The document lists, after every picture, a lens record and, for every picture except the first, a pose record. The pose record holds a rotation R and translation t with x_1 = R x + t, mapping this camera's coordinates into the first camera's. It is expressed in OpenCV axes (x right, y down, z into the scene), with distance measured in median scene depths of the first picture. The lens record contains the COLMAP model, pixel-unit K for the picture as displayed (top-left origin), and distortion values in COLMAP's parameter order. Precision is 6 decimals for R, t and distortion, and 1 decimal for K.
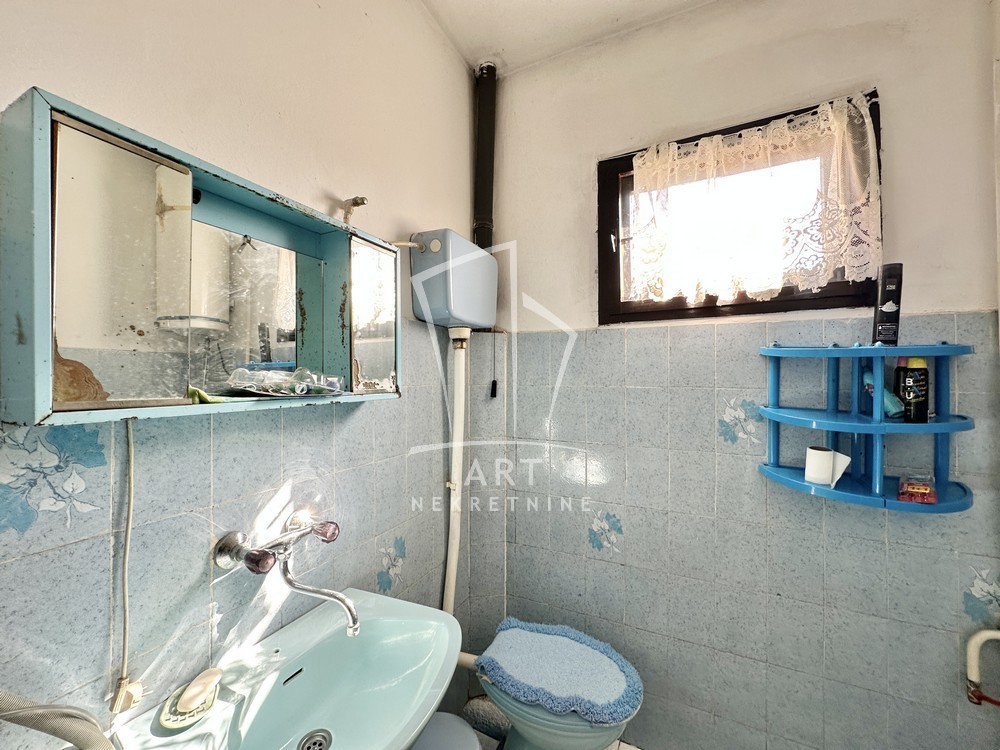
lens RADIAL K [[397.6, 0, 498.3], [0, 397.6, 376.8], [0, 0, 1]] dist [-0.003127, 0.000739]
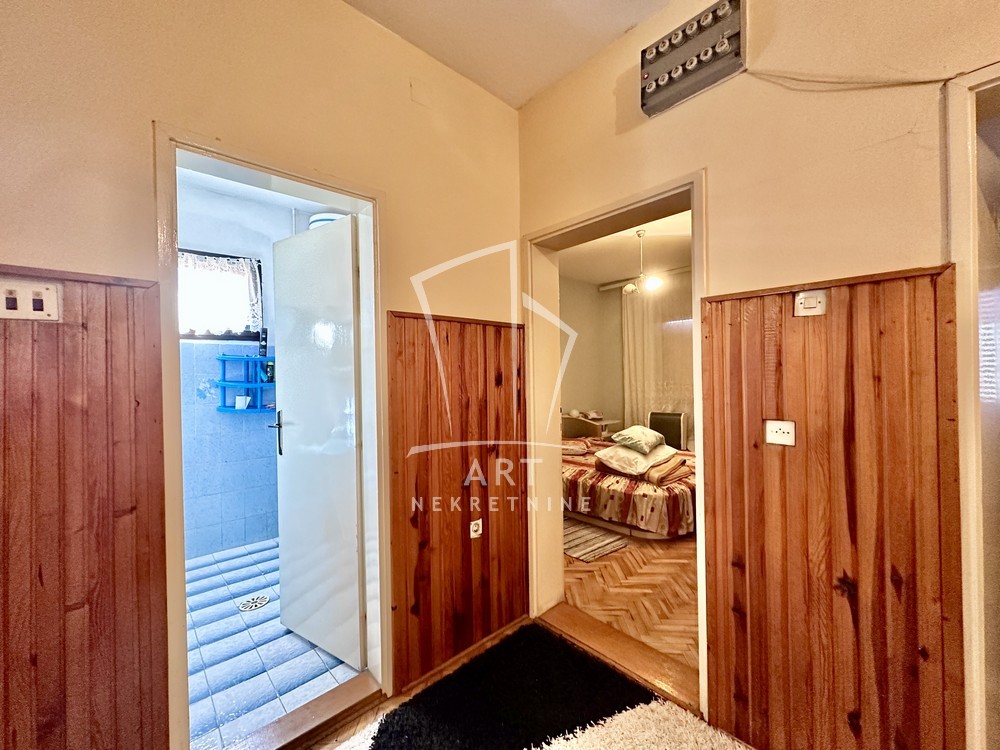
lens RADIAL K [[397.6, 0, 502.2], [0, 397.6, 369.3], [0, 0, 1]] dist [-0.003127, 0.000739]
pose [[0.319175, -0.004754, 0.947684, -1.065175], [0.009699, 0.999951, 0.001749, 0.020772], [-0.947646, 0.008633, 0.319206, -1.395293]]
